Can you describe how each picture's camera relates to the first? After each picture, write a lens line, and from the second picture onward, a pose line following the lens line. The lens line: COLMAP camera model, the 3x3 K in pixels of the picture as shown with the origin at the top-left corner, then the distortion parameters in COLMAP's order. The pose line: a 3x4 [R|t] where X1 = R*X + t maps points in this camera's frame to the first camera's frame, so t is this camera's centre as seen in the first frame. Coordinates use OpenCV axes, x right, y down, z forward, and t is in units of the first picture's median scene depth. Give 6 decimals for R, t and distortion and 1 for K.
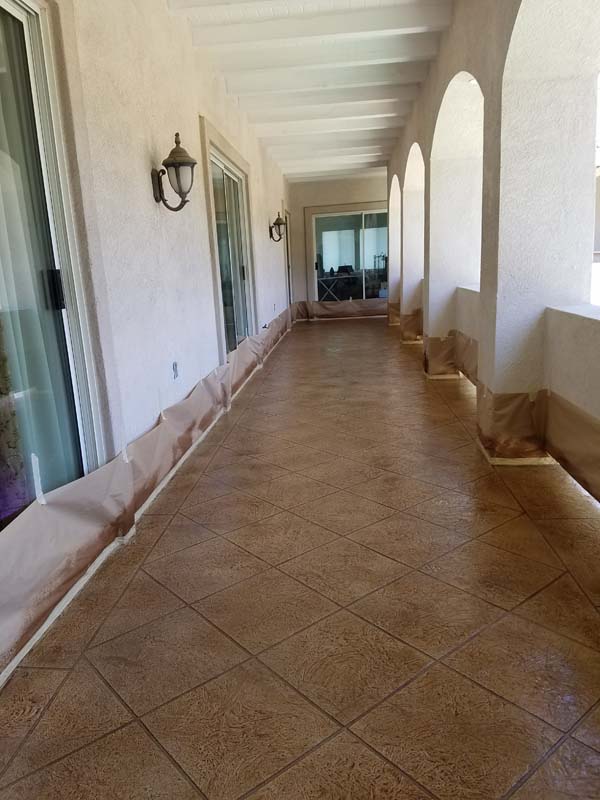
lens RADIAL K [[639.4, 0, 296.9], [0, 639.4, 398.4], [0, 0, 1]] dist [0.084216, -0.137383]
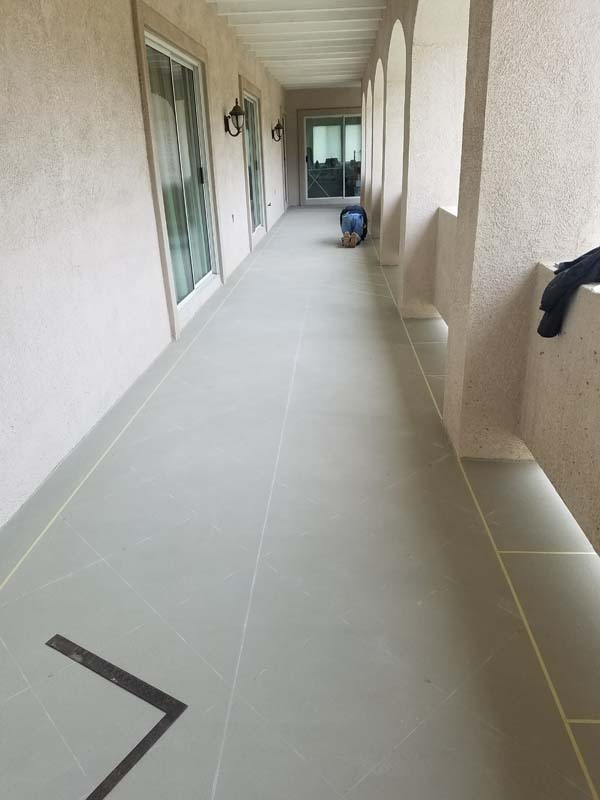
lens RADIAL K [[639.4, 0, 304.0], [0, 639.4, 404.5], [0, 0, 1]] dist [0.084216, -0.137383]
pose [[0.999593, 0.009974, 0.026713, -0.003379], [-0.014275, 0.986020, 0.166014, 0.059754], [-0.024684, -0.166328, 0.985761, -0.339750]]
